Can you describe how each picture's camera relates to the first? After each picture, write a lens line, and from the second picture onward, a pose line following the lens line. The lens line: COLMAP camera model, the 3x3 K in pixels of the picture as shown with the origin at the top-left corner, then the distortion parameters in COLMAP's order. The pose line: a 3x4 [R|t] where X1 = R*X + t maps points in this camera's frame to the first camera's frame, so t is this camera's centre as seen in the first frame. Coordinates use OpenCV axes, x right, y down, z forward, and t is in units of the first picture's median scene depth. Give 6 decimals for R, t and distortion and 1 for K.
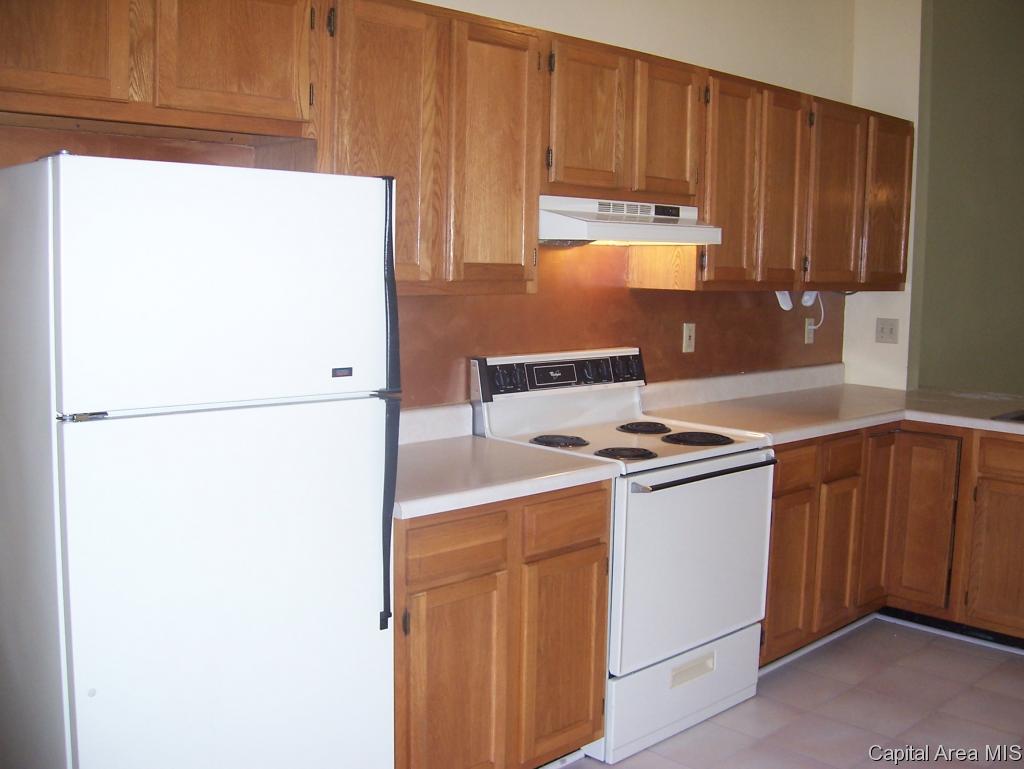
lens RADIAL K [[1091.6, 0, 512.0], [0, 1091.6, 384.5], [0, 0, 1]] dist [-0.144705, -0.012336]
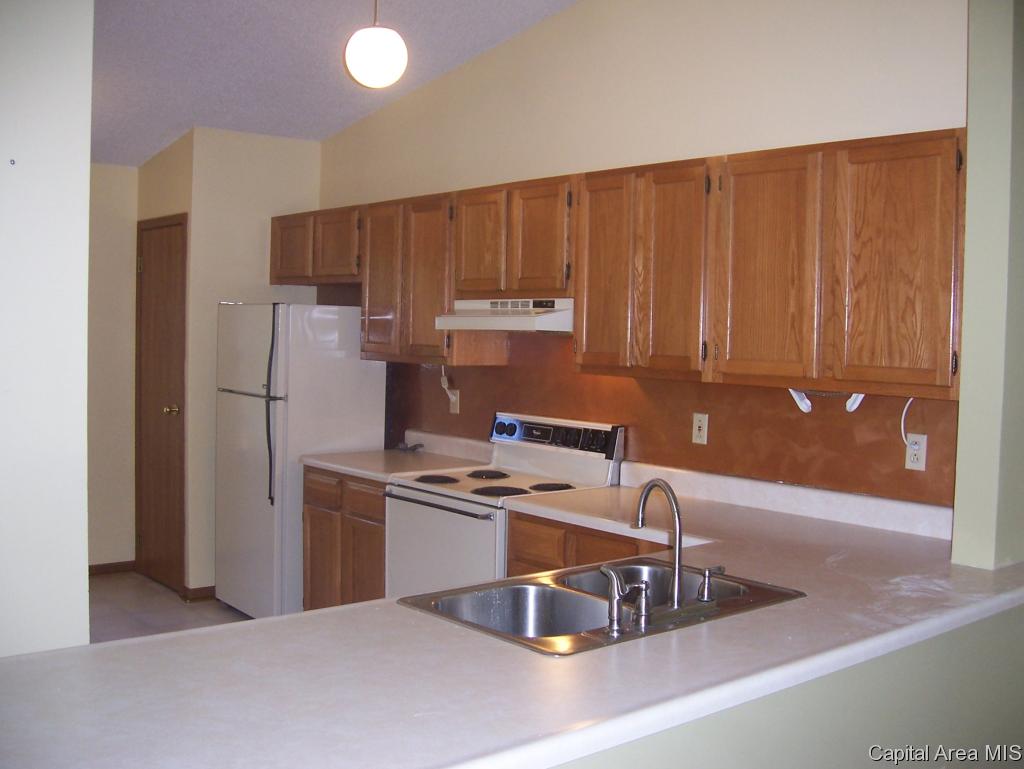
lens RADIAL K [[1091.6, 0, 512.0], [0, 1091.6, 384.5], [0, 0, 1]] dist [-0.144705, -0.012336]
pose [[-0.077249, 0.029900, -0.996563, 1.369917], [-0.138357, 0.989557, 0.040415, -0.117651], [0.987365, 0.141004, -0.072306, 1.081432]]
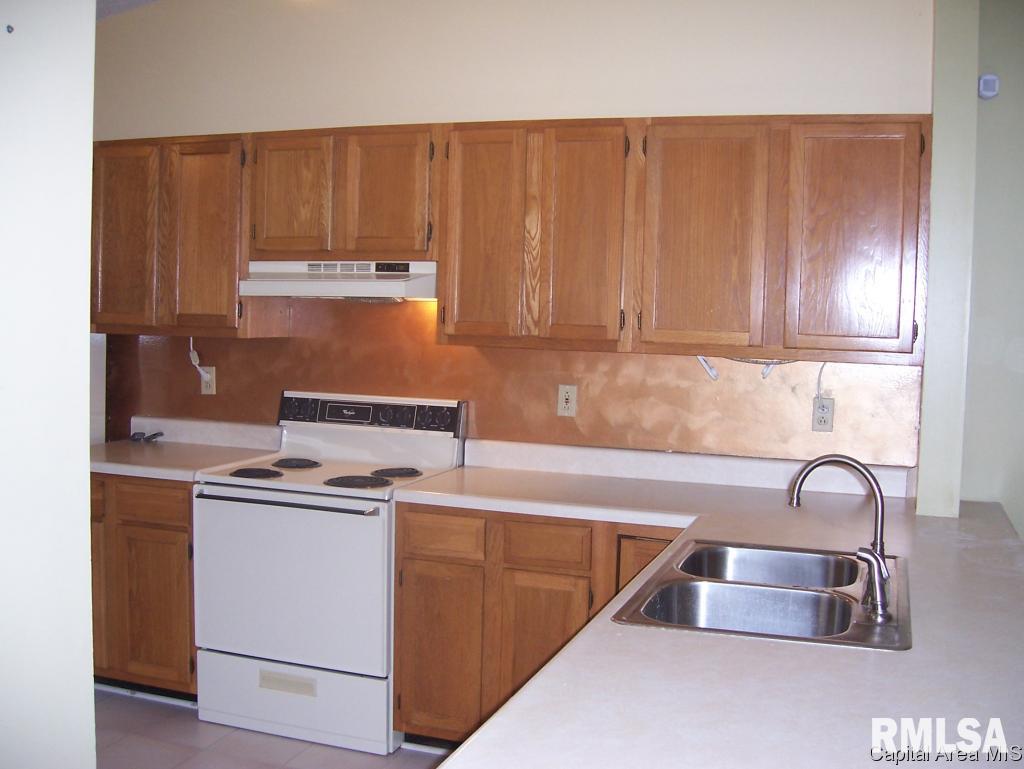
lens RADIAL K [[1091.6, 0, 512.0], [0, 1091.6, 384.5], [0, 0, 1]] dist [-0.144705, -0.012336]
pose [[0.444067, 0.053599, -0.894389, 1.171434], [-0.121210, 0.992627, -0.000695, -0.060463], [0.887757, 0.108718, 0.447289, 0.649774]]
